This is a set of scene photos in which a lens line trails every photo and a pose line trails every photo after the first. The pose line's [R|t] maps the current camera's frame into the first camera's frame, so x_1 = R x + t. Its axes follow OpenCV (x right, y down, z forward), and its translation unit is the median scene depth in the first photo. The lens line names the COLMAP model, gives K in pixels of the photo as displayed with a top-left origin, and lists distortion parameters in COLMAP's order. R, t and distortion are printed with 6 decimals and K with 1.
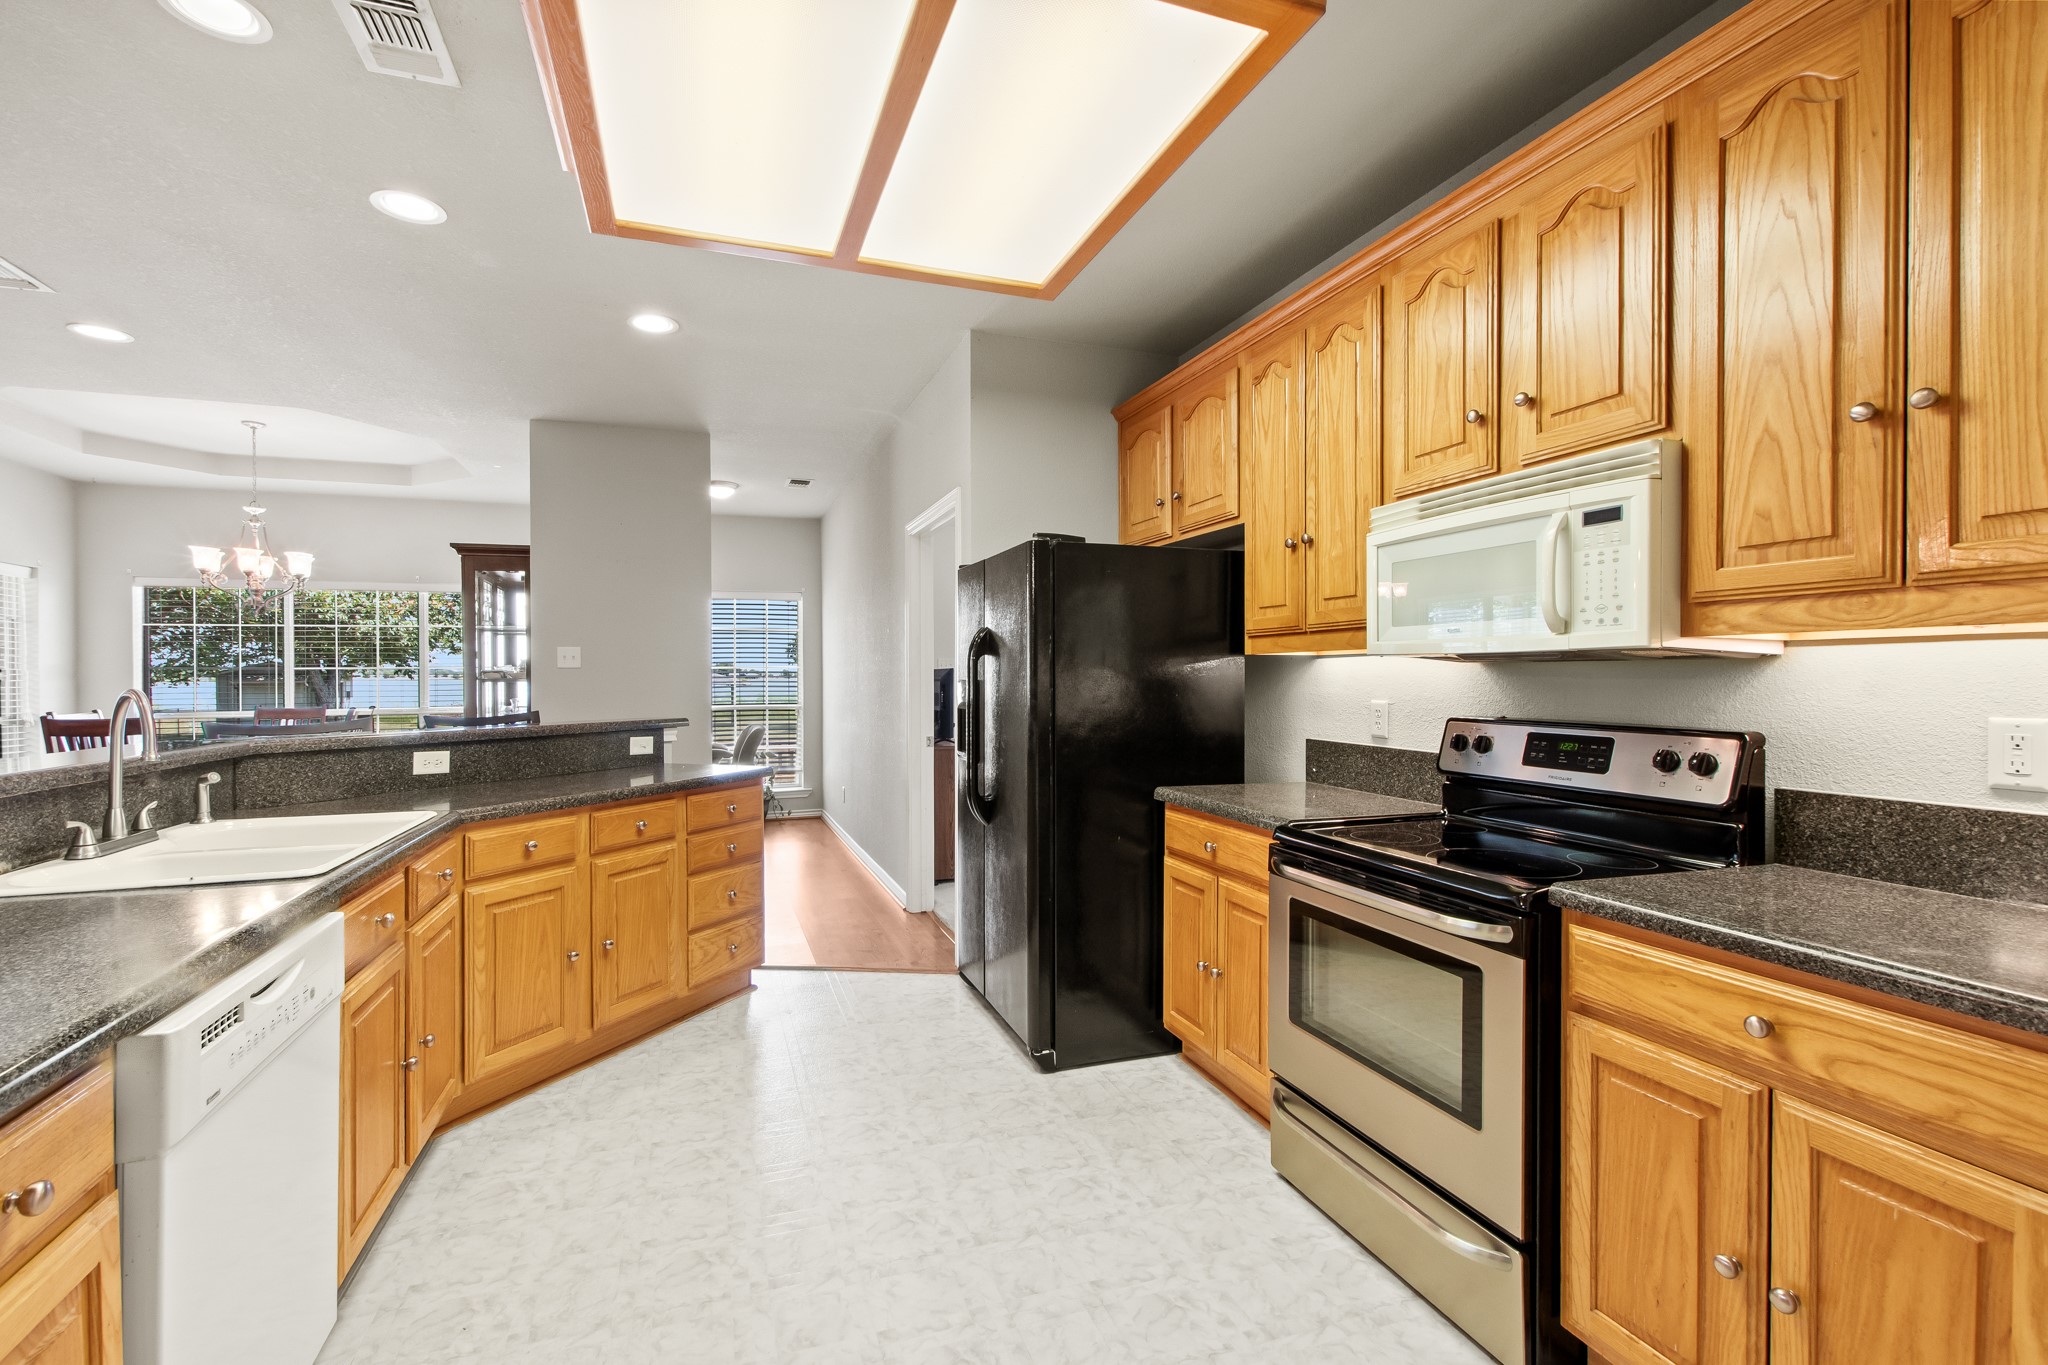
lens RADIAL K [[901.7, 0, 1013.7], [0, 901.7, 681.7], [0, 0, 1]] dist [0.005027, -0.001641]
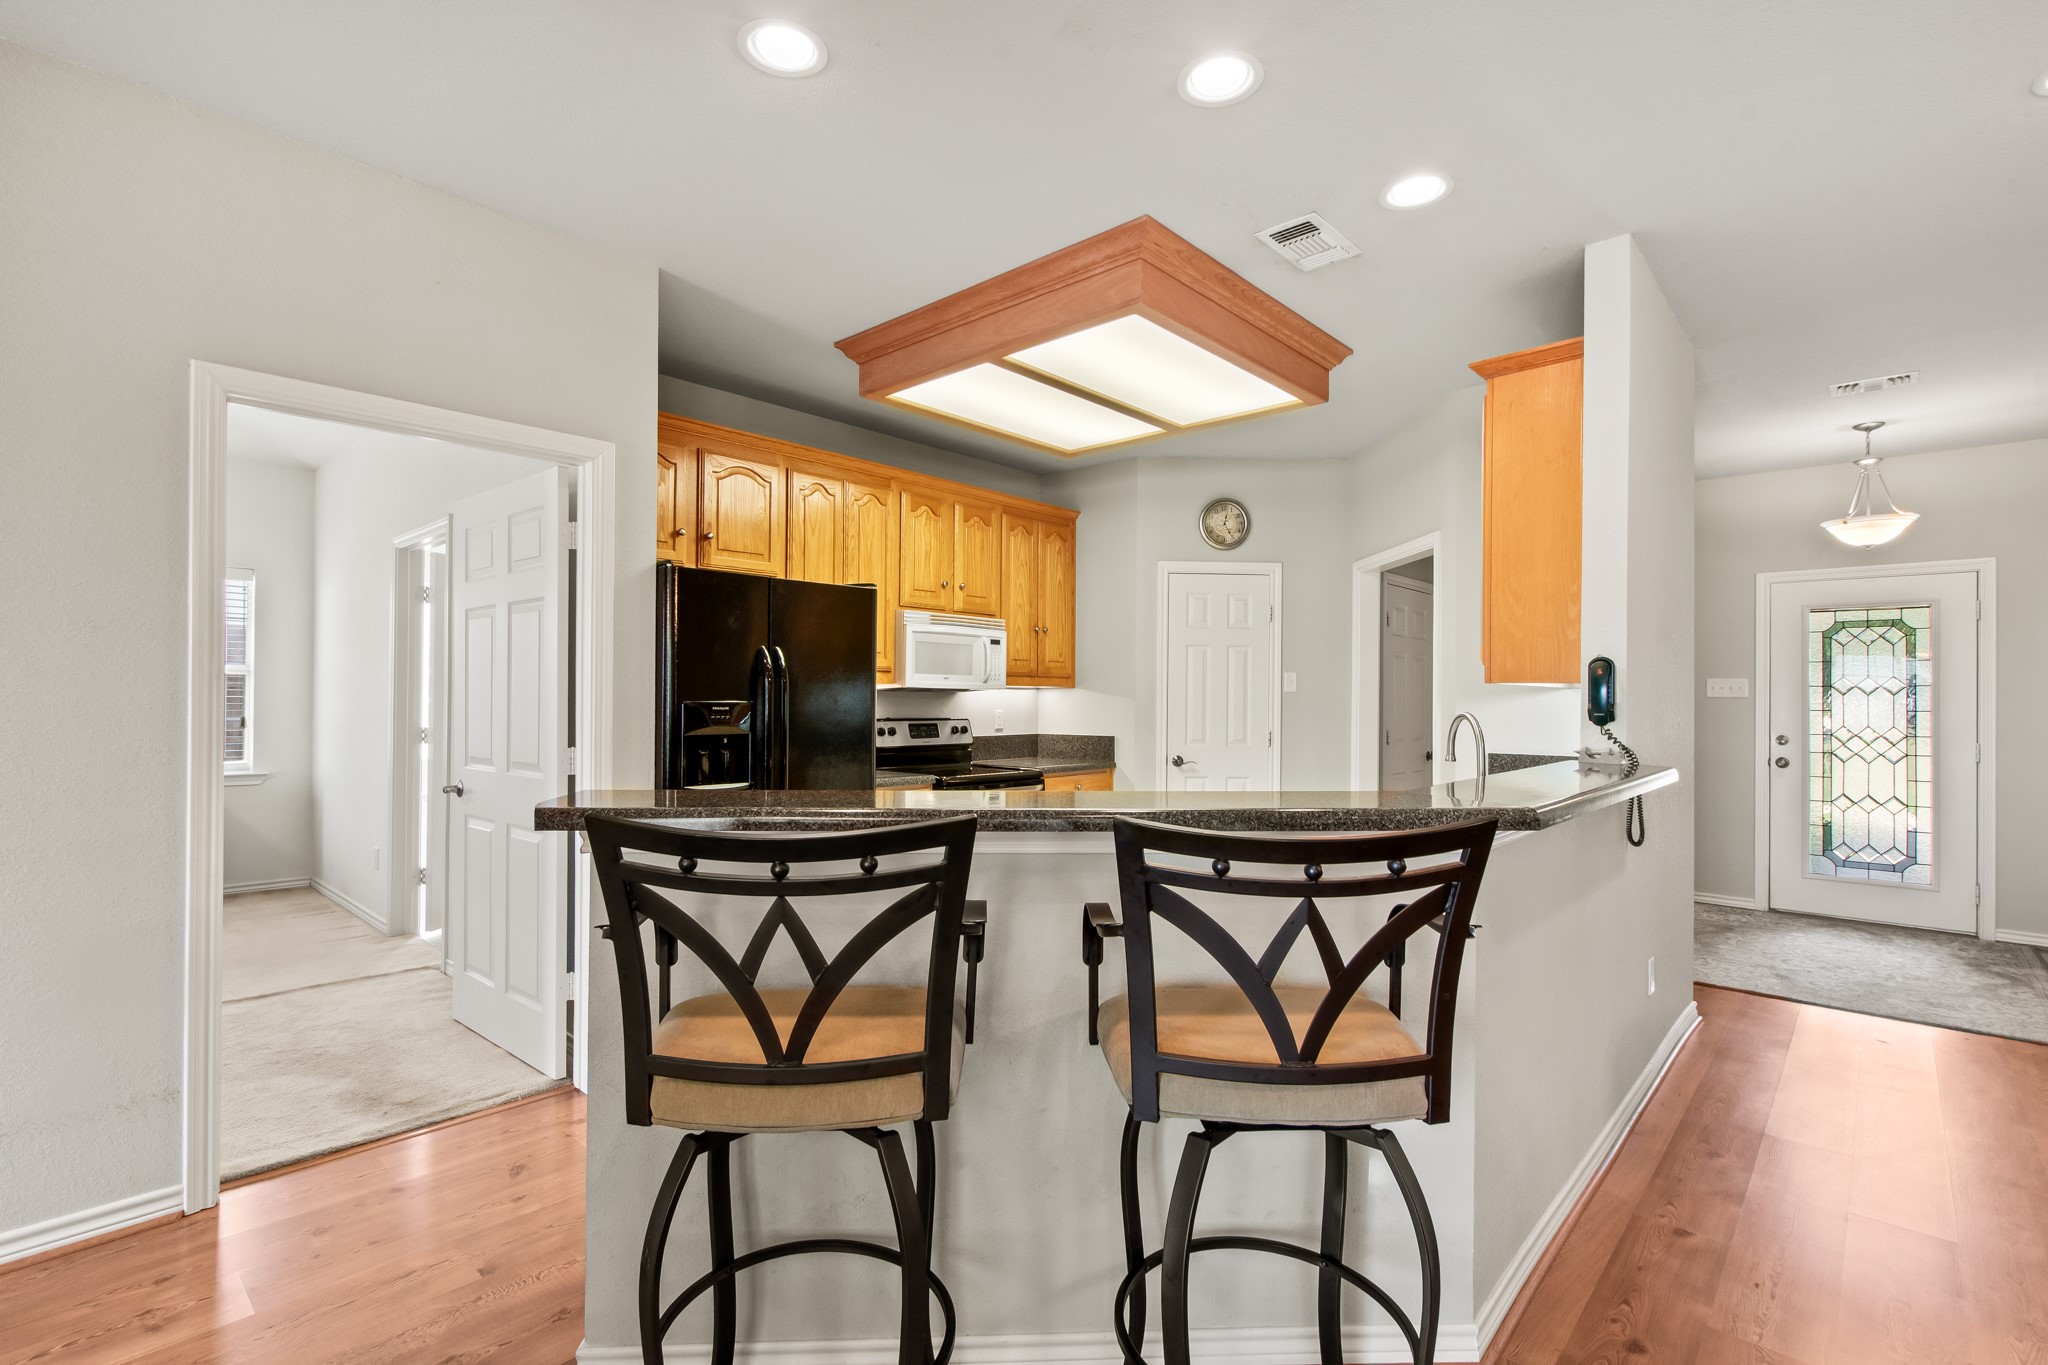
lens RADIAL K [[959.1, 0, 1022.3], [0, 959.1, 688.7], [0, 0, 1]] dist [0.005305, 0.000740]
pose [[-0.467742, 0.007276, 0.883835, -1.147431], [0.000916, 0.999970, -0.007747, -0.007884], [-0.883865, -0.002814, -0.467734, 1.309266]]
